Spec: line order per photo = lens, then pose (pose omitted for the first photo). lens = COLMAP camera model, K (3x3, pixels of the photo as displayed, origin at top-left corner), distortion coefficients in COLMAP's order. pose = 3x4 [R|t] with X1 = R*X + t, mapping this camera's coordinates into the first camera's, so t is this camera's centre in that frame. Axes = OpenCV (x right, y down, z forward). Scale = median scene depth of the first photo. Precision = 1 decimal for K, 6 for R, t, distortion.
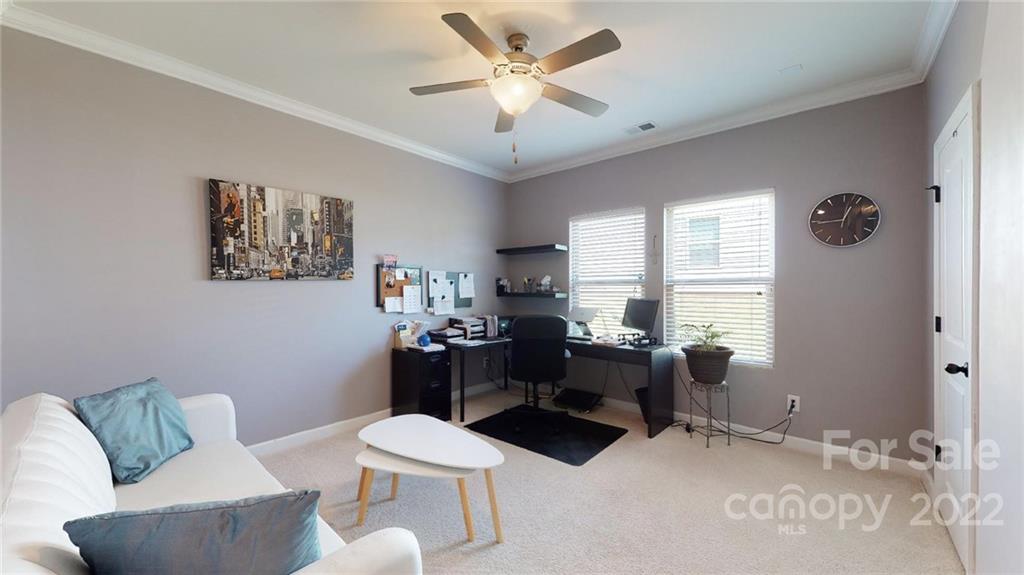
lens RADIAL K [[378.0, 0, 513.3], [0, 378.0, 291.3], [0, 0, 1]] dist [0.001284, 0.000184]
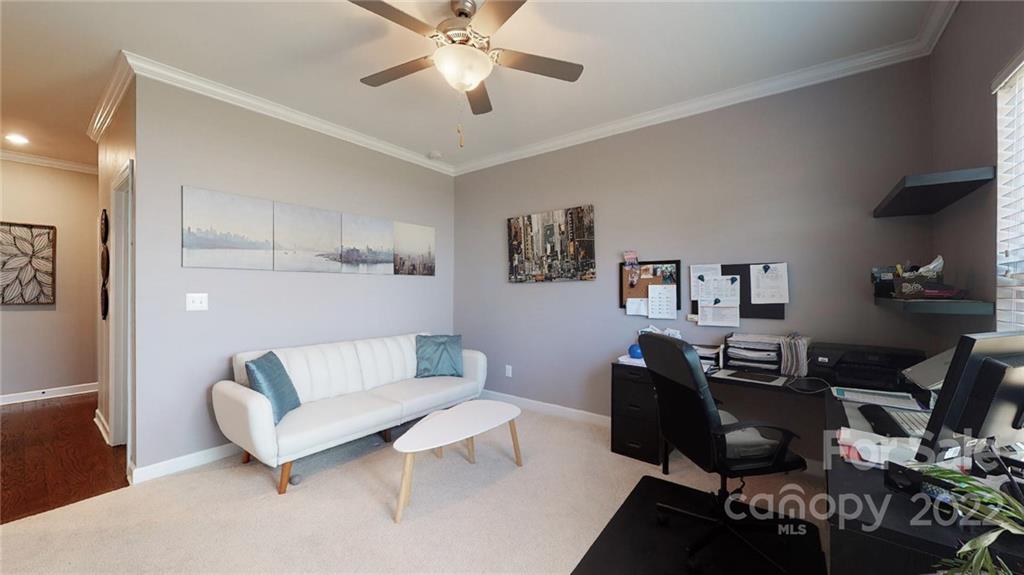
lens RADIAL K [[378.0, 0, 513.3], [0, 378.0, 291.3], [0, 0, 1]] dist [0.001284, 0.000184]
pose [[0.067924, 0.001322, -0.997690, 0.648767], [-0.013610, 0.999907, 0.000398, 0.003422], [0.997598, 0.013551, 0.067936, 0.767710]]
